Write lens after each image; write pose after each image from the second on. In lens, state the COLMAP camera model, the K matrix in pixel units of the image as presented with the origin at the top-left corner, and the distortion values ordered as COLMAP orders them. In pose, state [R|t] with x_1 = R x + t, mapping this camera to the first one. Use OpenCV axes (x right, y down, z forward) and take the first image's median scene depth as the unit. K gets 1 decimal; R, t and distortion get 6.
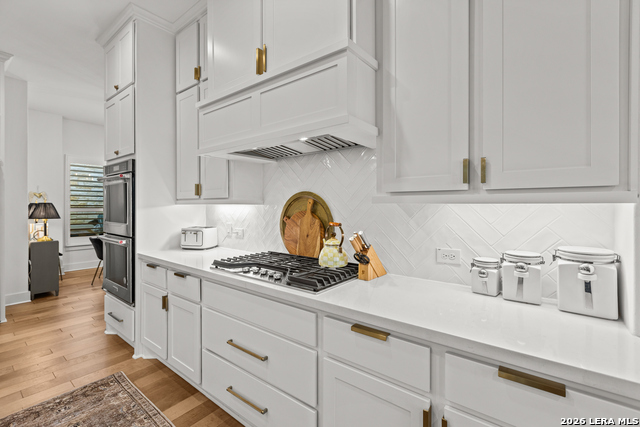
lens RADIAL K [[283.4, 0, 315.5], [0, 283.4, 210.6], [0, 0, 1]] dist [0.002704, 0.000117]
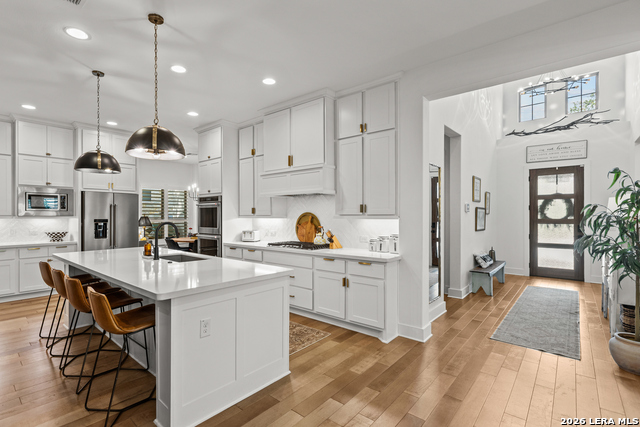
lens RADIAL K [[303.2, 0, 299.0], [0, 303.2, 214.7], [0, 0, 1]] dist [0.000935, -0.000391]
pose [[0.998531, -0.001386, -0.054168, 0.022754], [0.000207, 0.999763, -0.021767, 0.000257], [0.054185, 0.021724, 0.998295, -1.400255]]
